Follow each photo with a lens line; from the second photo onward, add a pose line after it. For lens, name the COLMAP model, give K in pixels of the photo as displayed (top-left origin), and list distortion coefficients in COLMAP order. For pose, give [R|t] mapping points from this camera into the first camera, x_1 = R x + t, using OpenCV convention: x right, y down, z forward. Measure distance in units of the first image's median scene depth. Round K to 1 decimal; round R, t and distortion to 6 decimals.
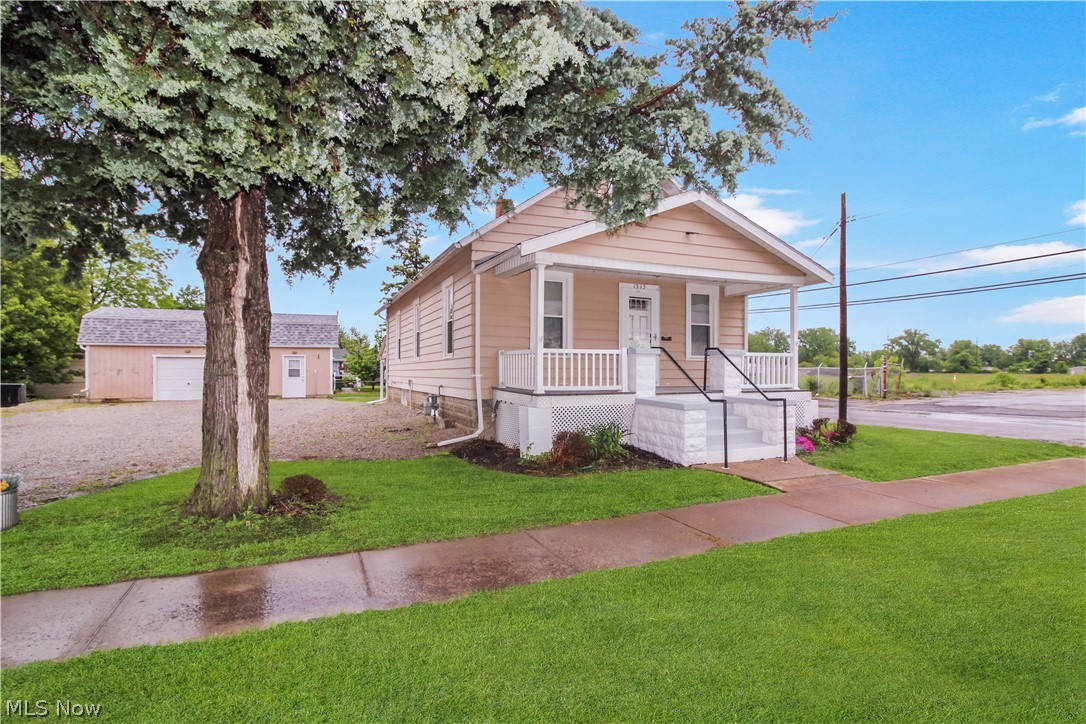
lens RADIAL K [[515.1, 0, 541.0], [0, 515.1, 358.0], [0, 0, 1]] dist [-0.000902, -0.000609]
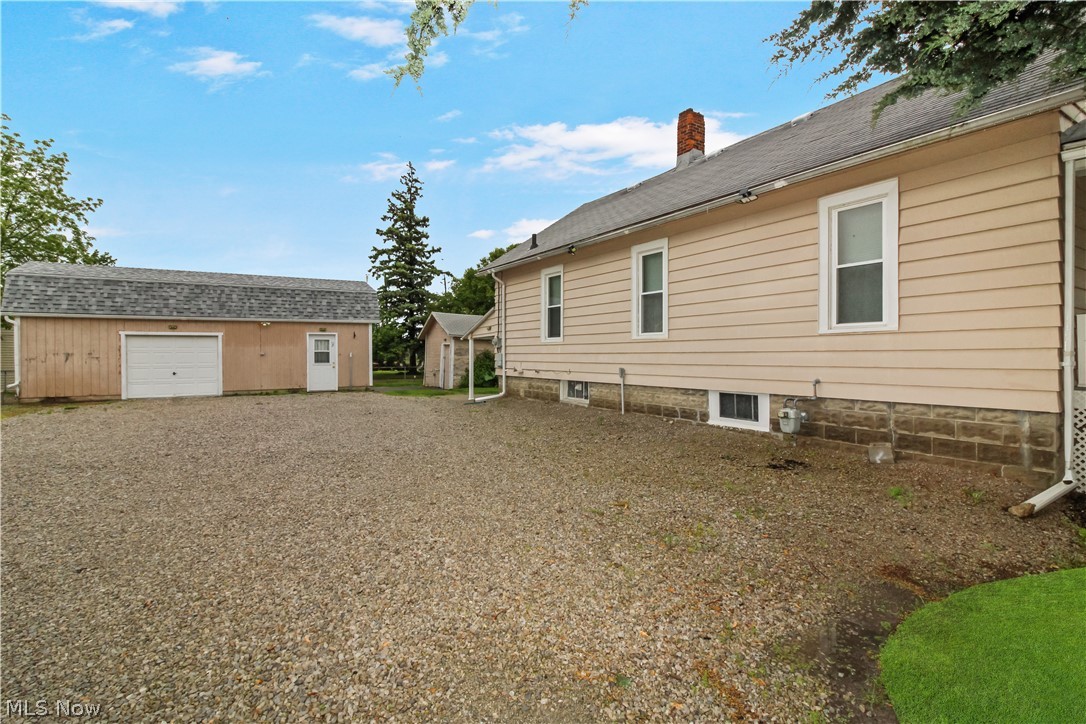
lens RADIAL K [[527.8, 0, 544.8], [0, 527.8, 342.8], [0, 0, 1]] dist [0.000209, -0.000249]
pose [[0.991360, 0.000209, 0.131171, -0.541272], [-0.000914, 0.999985, 0.005308, 0.007982], [-0.131168, -0.005382, 0.991346, 0.437562]]
